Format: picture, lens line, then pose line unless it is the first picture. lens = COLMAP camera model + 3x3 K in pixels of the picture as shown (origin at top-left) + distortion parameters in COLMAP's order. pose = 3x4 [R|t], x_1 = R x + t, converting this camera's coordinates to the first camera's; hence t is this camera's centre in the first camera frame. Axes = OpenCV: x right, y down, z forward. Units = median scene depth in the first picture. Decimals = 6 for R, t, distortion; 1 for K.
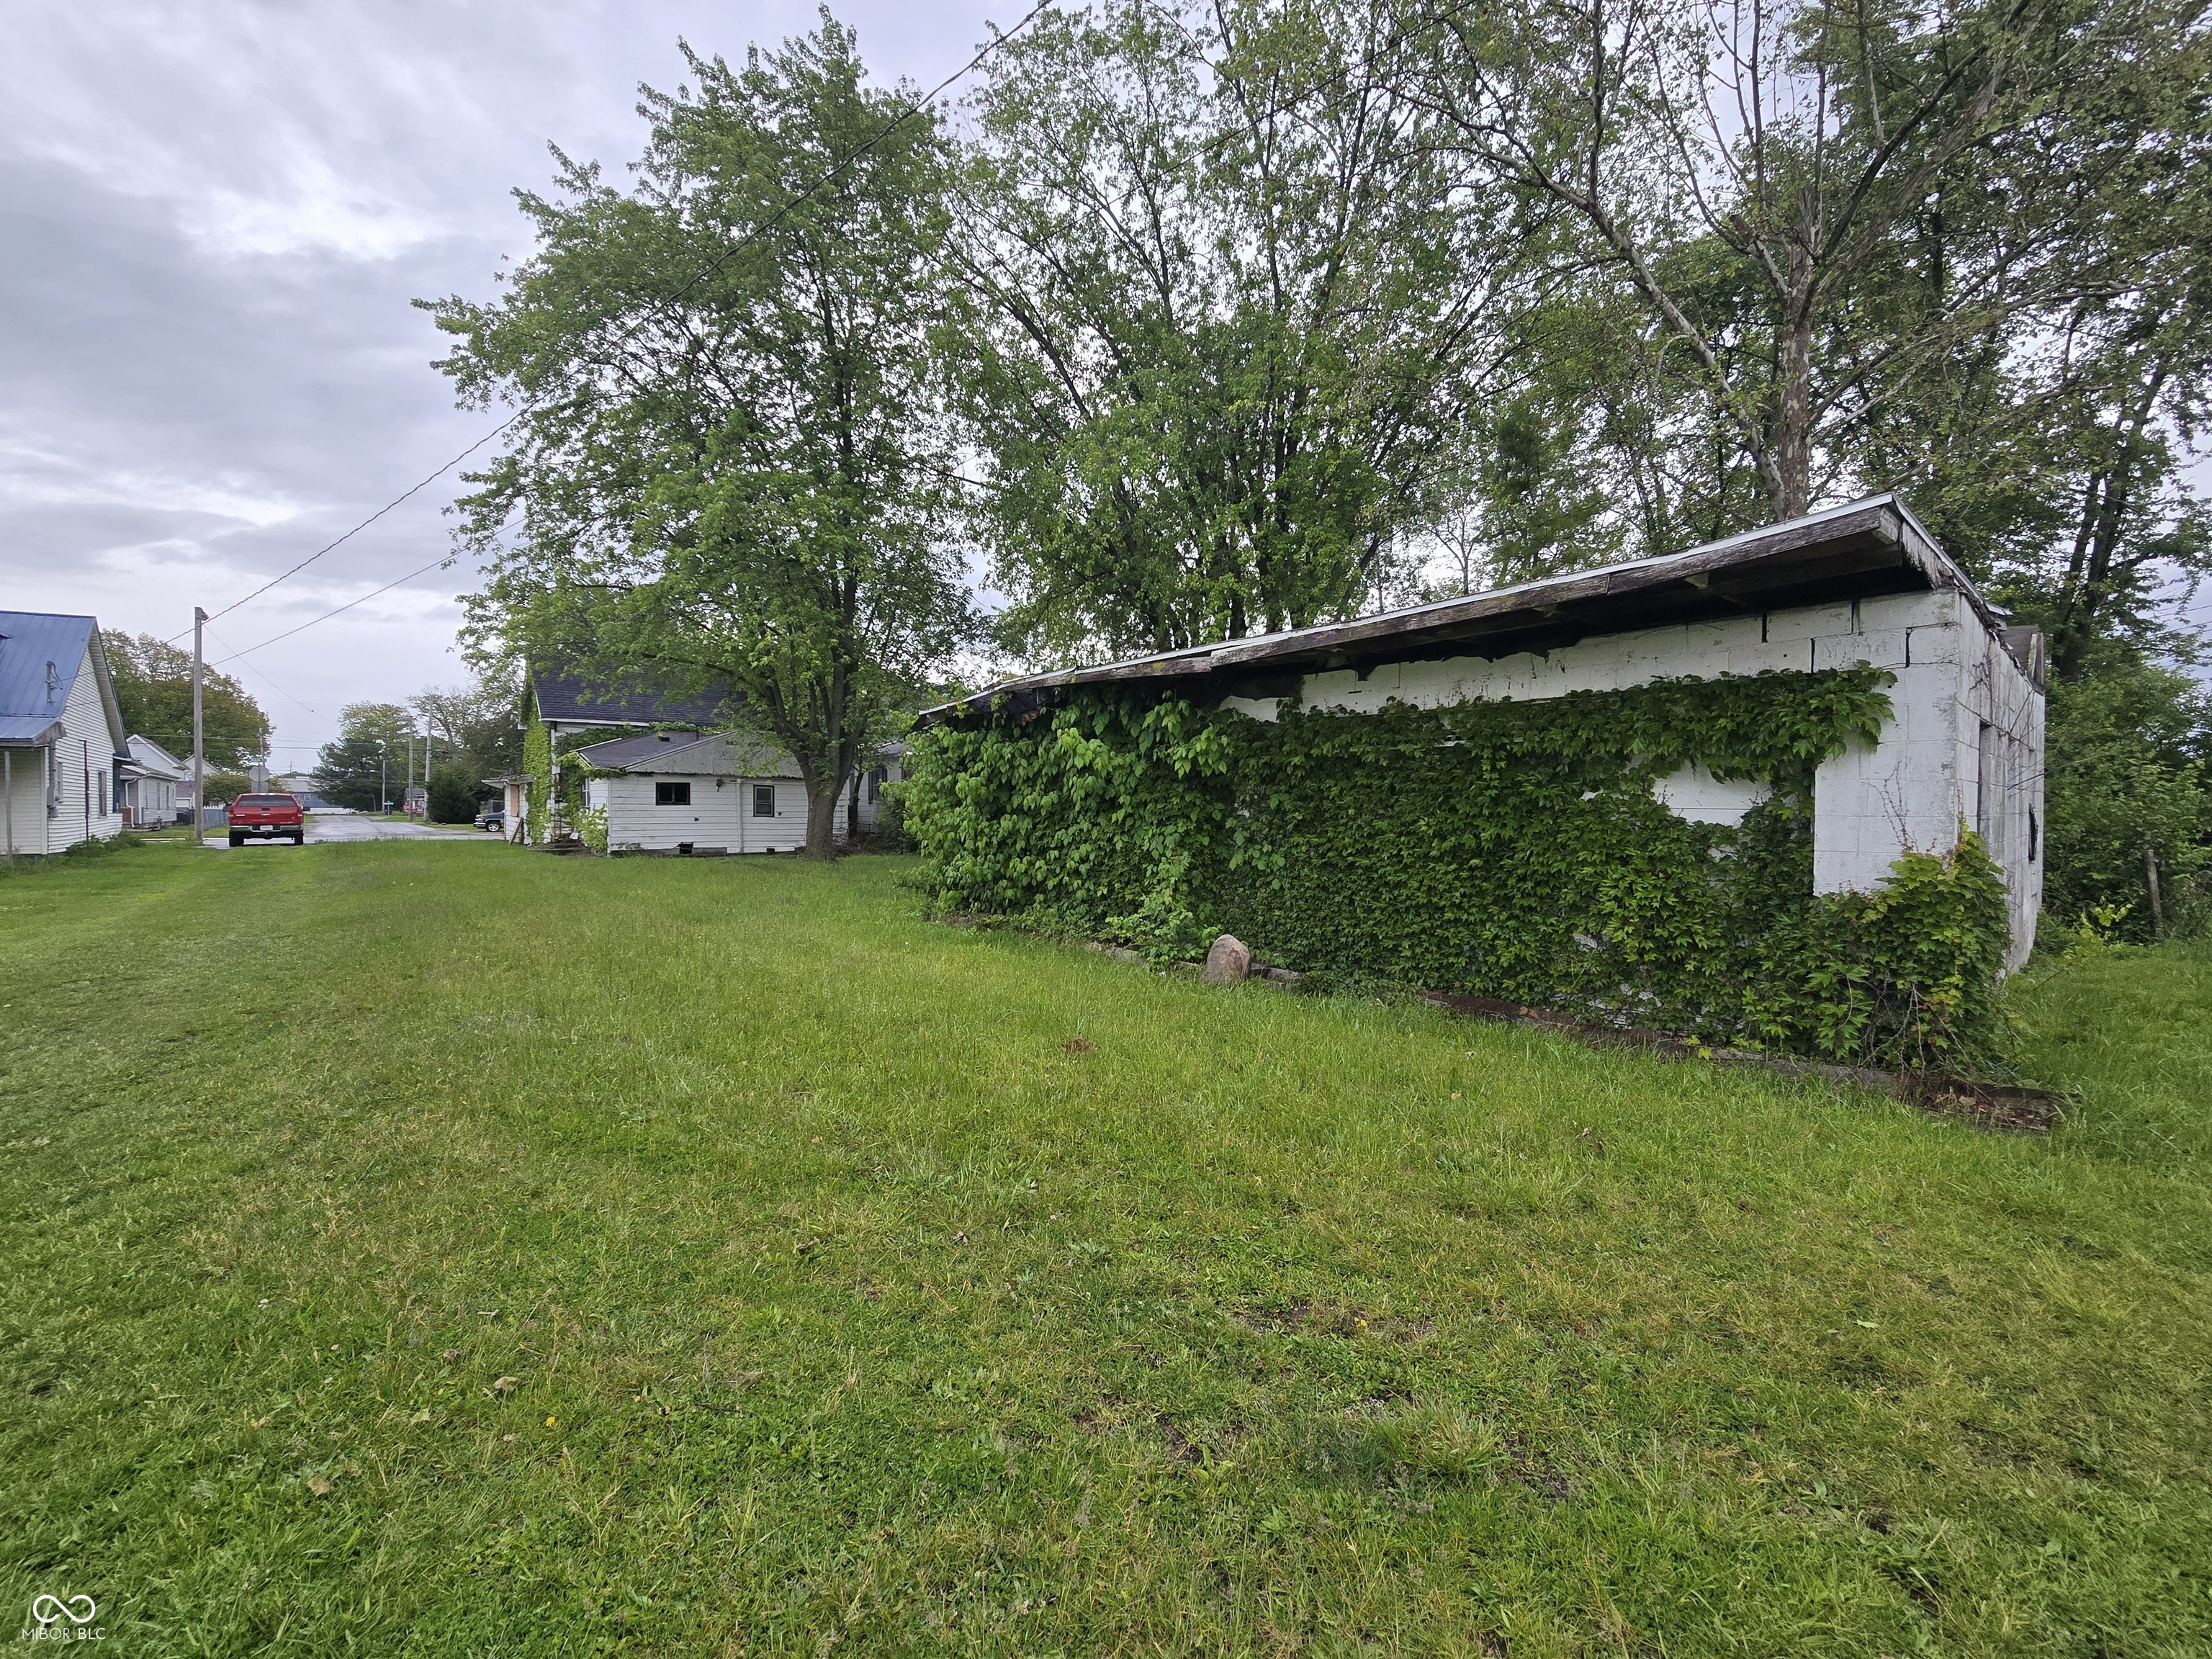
lens RADIAL K [[909.9, 0, 1105.2], [0, 909.9, 824.2], [0, 0, 1]] dist [-0.001915, -0.000275]
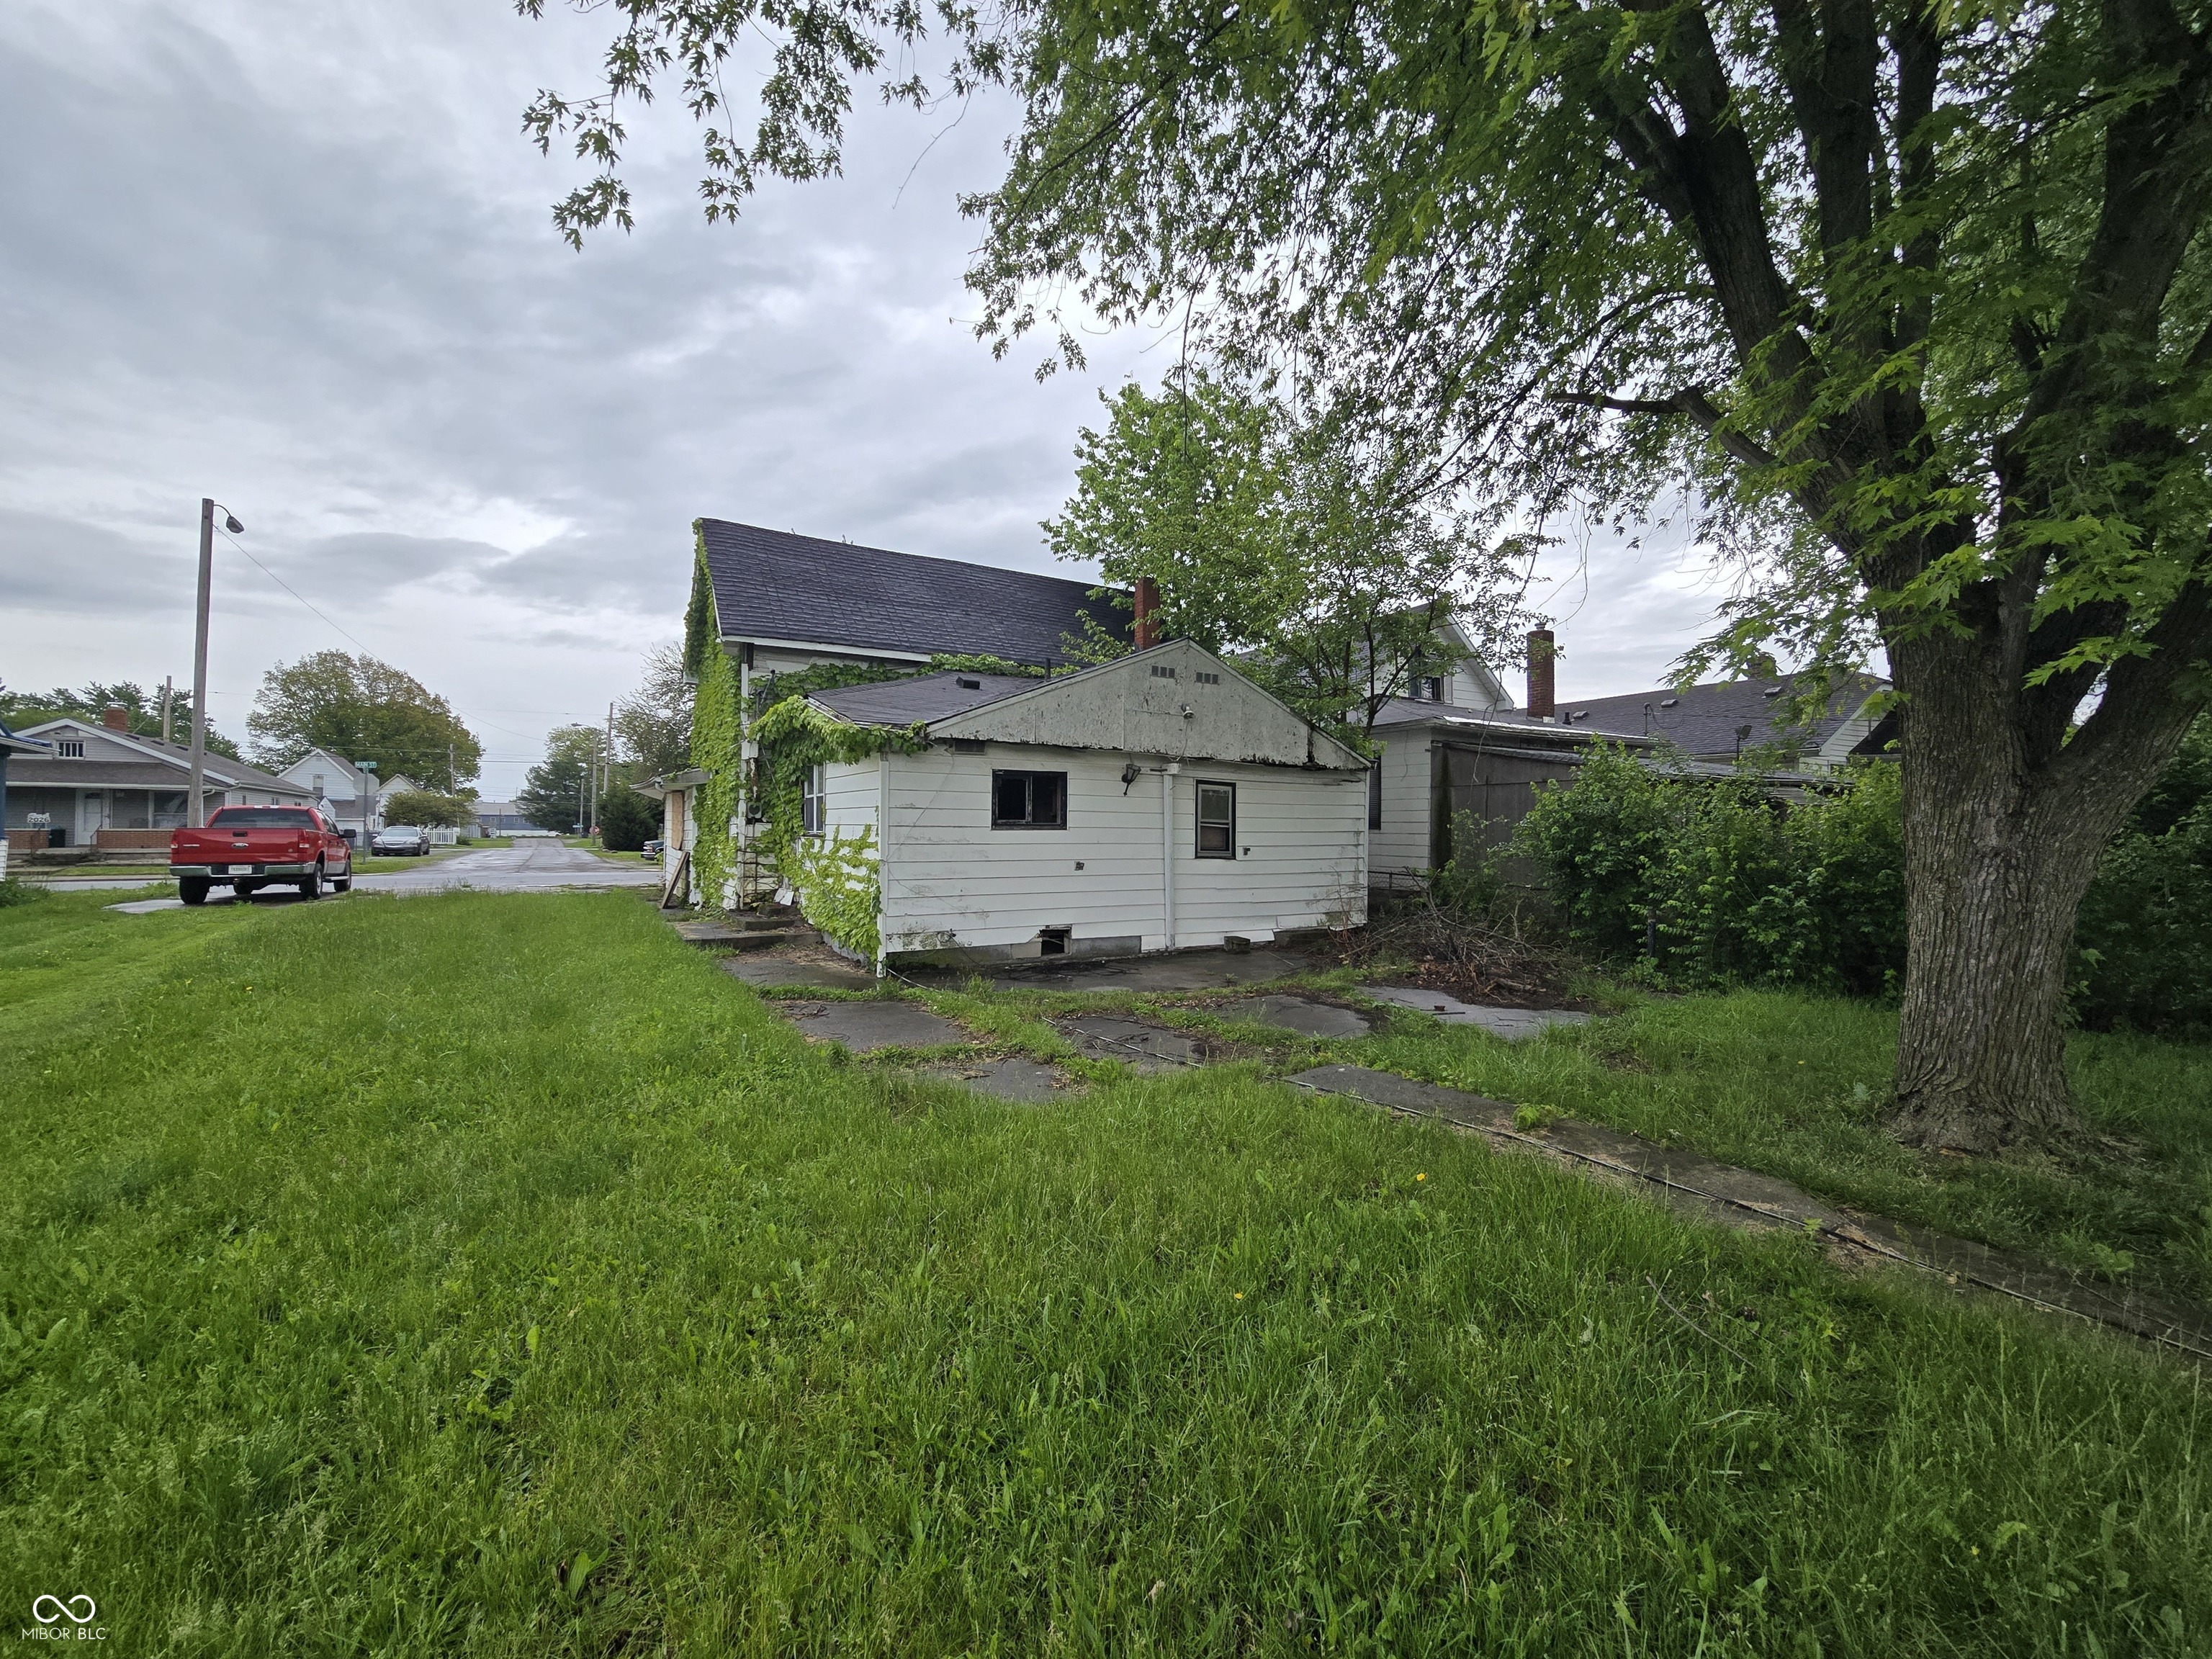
lens RADIAL K [[909.9, 0, 1105.2], [0, 909.9, 824.2], [0, 0, 1]] dist [-0.001915, -0.000275]
pose [[0.986399, 0.003415, -0.164333, -0.330229], [-0.008113, 0.999577, -0.027921, -0.011136], [0.164168, 0.028875, 0.986010, 0.543073]]
